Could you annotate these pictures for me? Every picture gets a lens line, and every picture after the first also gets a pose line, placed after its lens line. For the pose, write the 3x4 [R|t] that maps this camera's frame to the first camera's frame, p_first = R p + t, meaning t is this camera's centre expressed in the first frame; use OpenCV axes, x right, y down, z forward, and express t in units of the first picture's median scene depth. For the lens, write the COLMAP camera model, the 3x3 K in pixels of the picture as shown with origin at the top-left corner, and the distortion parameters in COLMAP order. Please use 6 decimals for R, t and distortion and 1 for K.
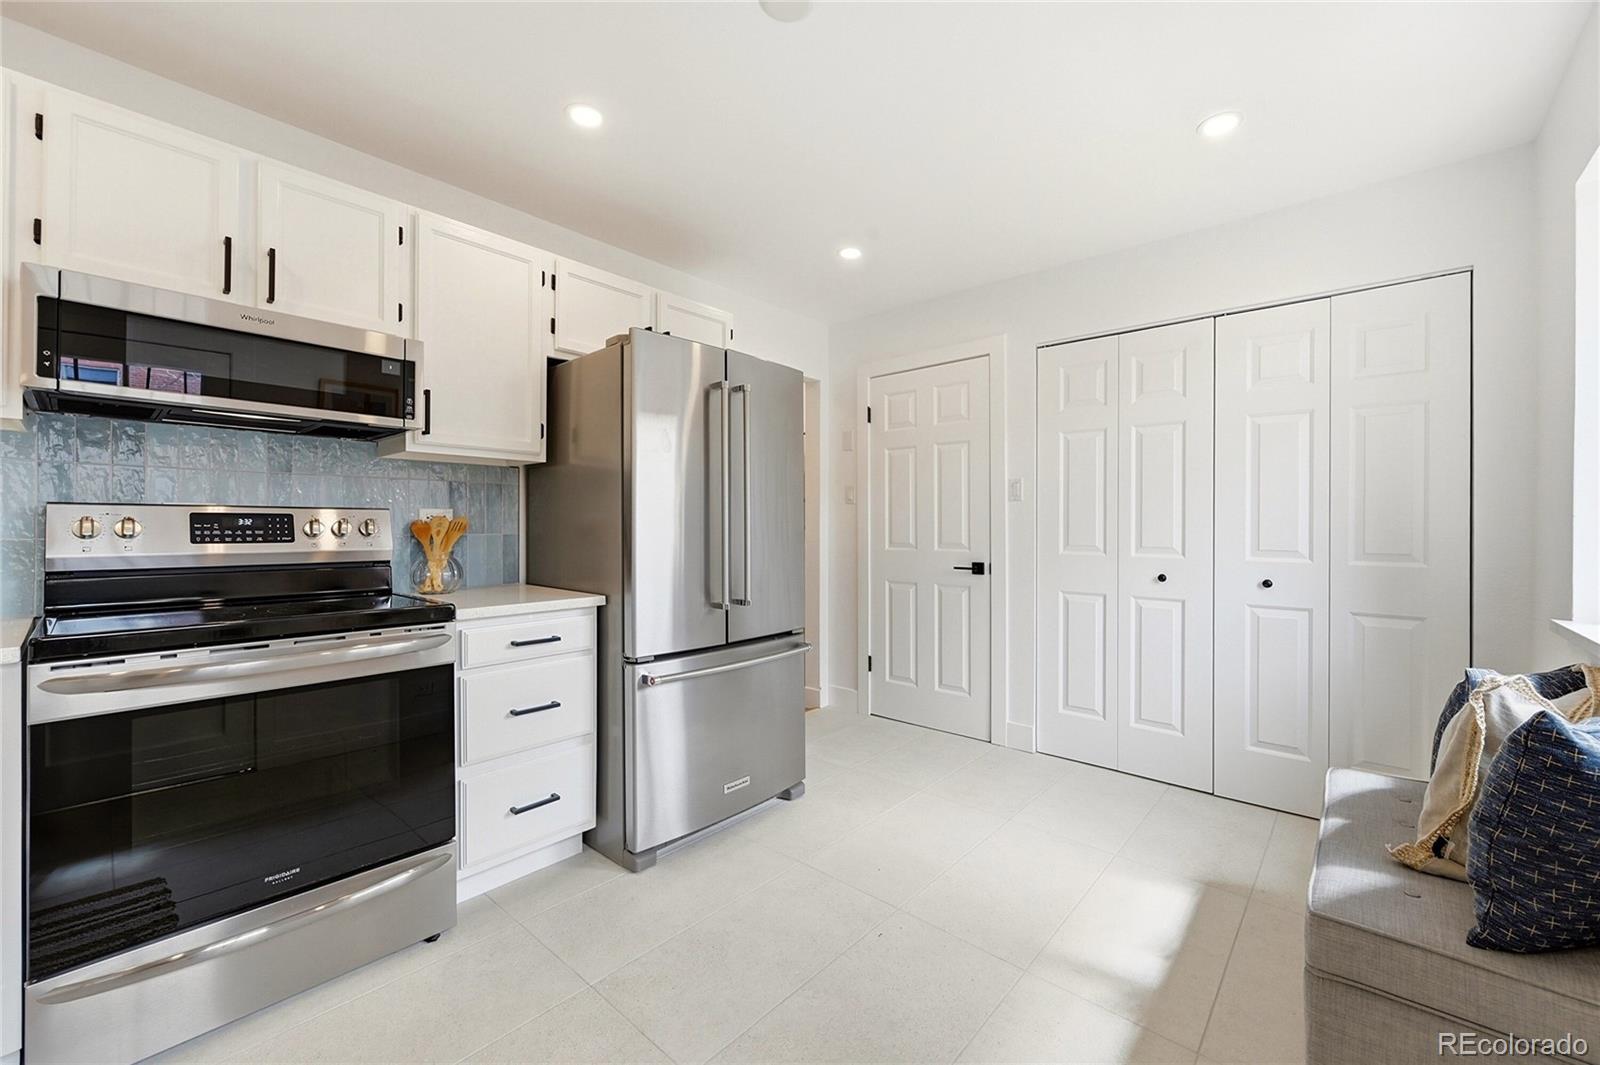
lens RADIAL K [[649.2, 0, 807.1], [0, 649.2, 525.3], [0, 0, 1]] dist [0.001587, -0.000011]
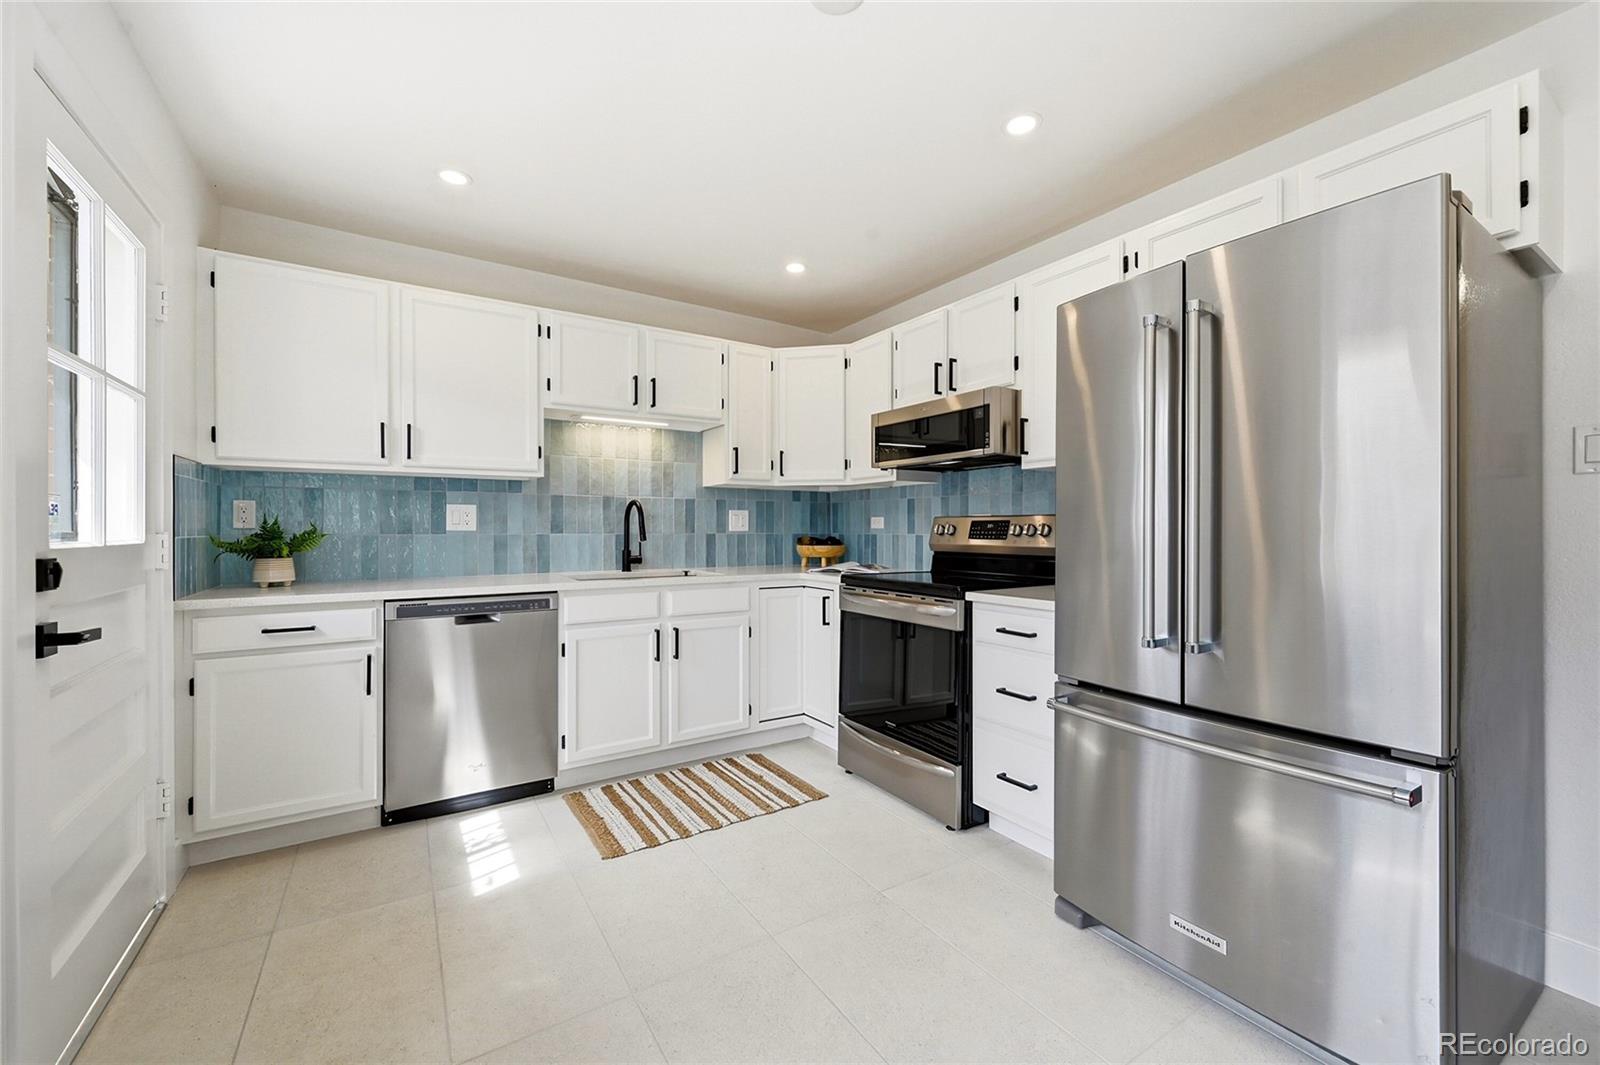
lens RADIAL K [[649.2, 0, 816.1], [0, 649.2, 527.8], [0, 0, 1]] dist [0.001587, -0.000011]
pose [[-0.273405, -0.004778, -0.961887, 0.755002], [-0.001599, 0.999989, -0.004513, 0.007309], [0.961898, 0.000304, -0.273409, 1.009120]]
